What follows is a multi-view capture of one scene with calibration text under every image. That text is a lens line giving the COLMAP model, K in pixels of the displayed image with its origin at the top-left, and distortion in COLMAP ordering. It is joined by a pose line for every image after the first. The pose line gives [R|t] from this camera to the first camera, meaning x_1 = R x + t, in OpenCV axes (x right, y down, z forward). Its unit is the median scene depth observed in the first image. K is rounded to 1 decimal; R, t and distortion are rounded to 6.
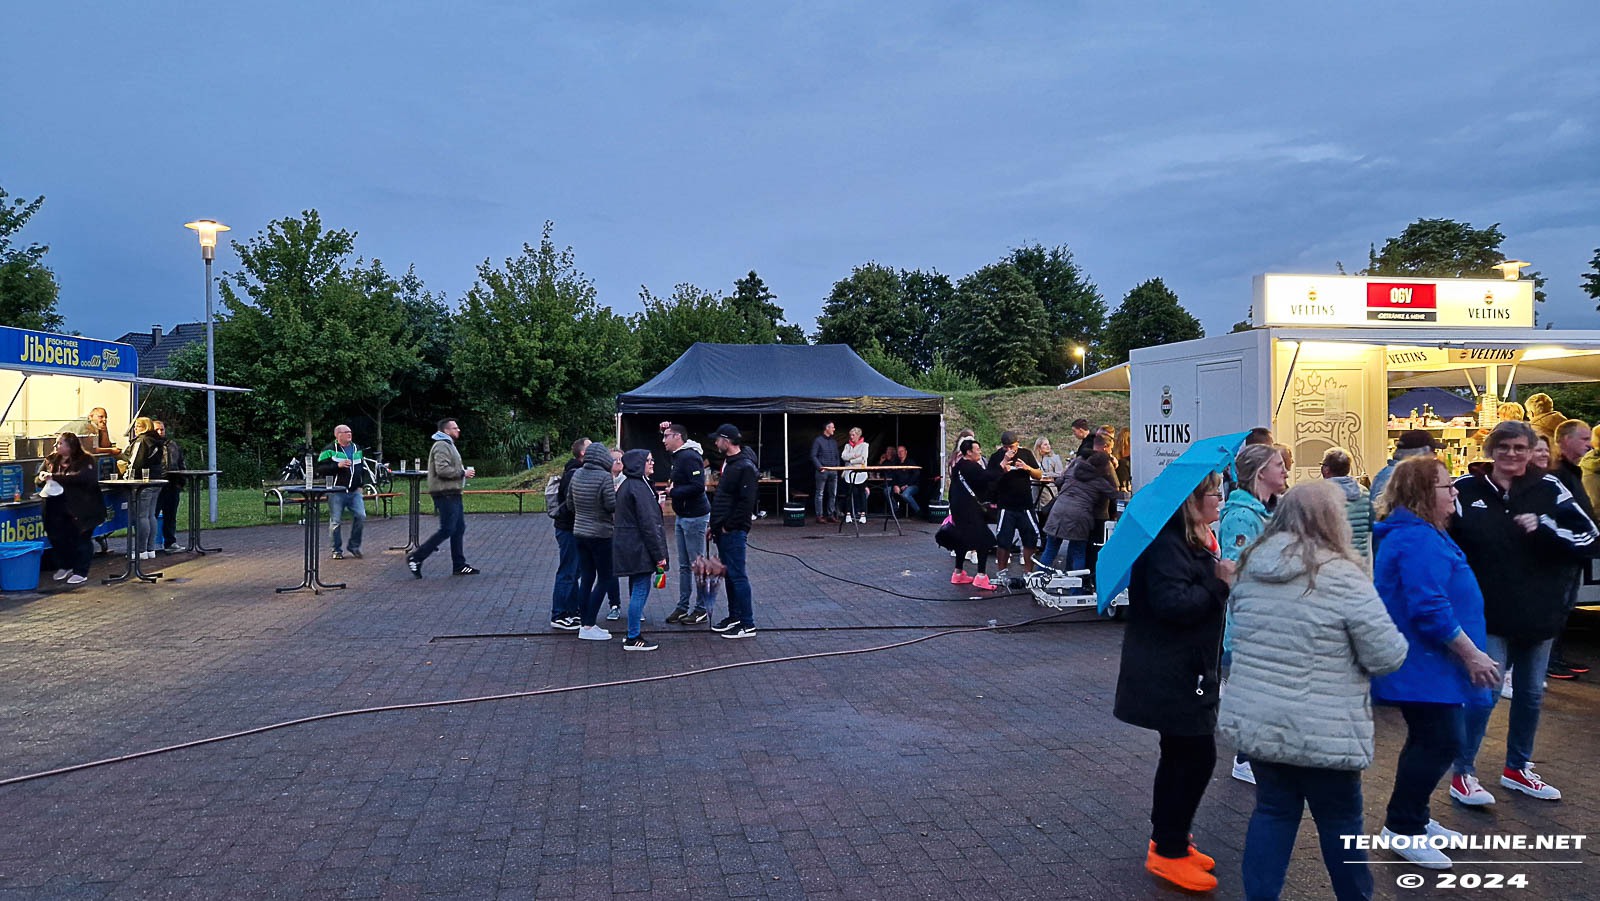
lens RADIAL K [[1075.9, 0, 800.0], [0, 1075.9, 450.5], [0, 0, 1]] dist [0.053086, -0.072437]
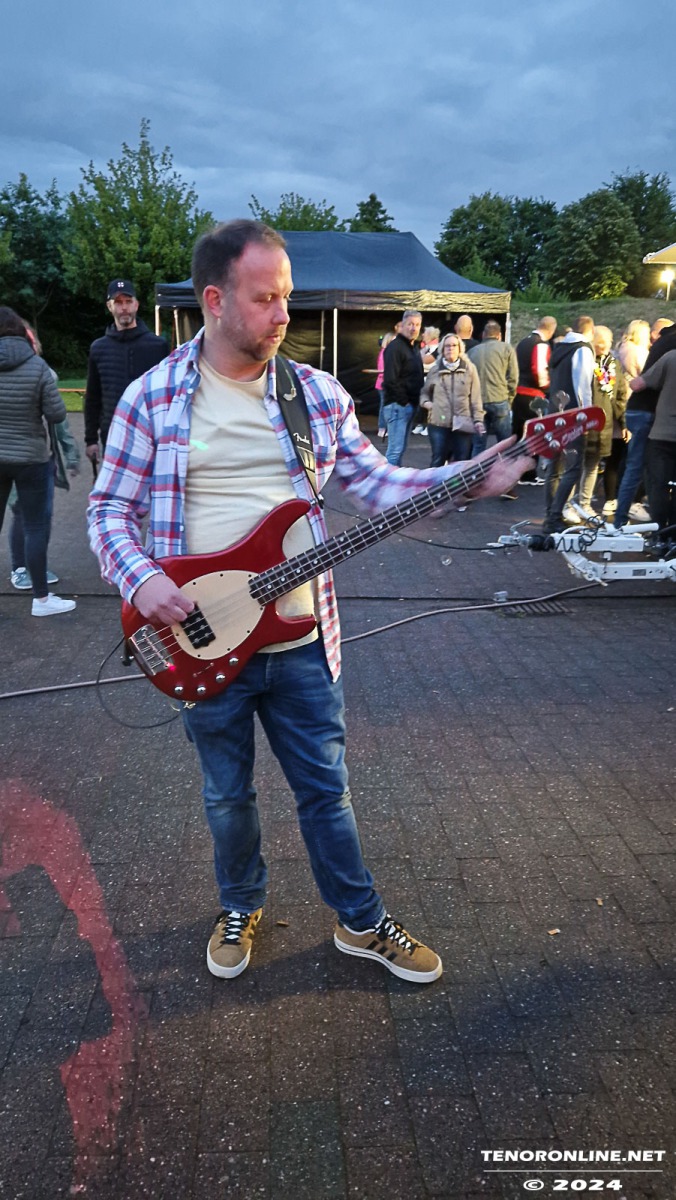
lens RADIAL K [[762.4, 0, 338.0], [0, 762.4, 600.0], [0, 0, 1]] dist [-0.004914, -0.001002]
pose [[0.992322, 0.051500, -0.112453, 0.030274], [-0.016220, 0.955522, 0.294475, 0.004769], [0.122616, -0.290390, 0.949020, 0.122346]]
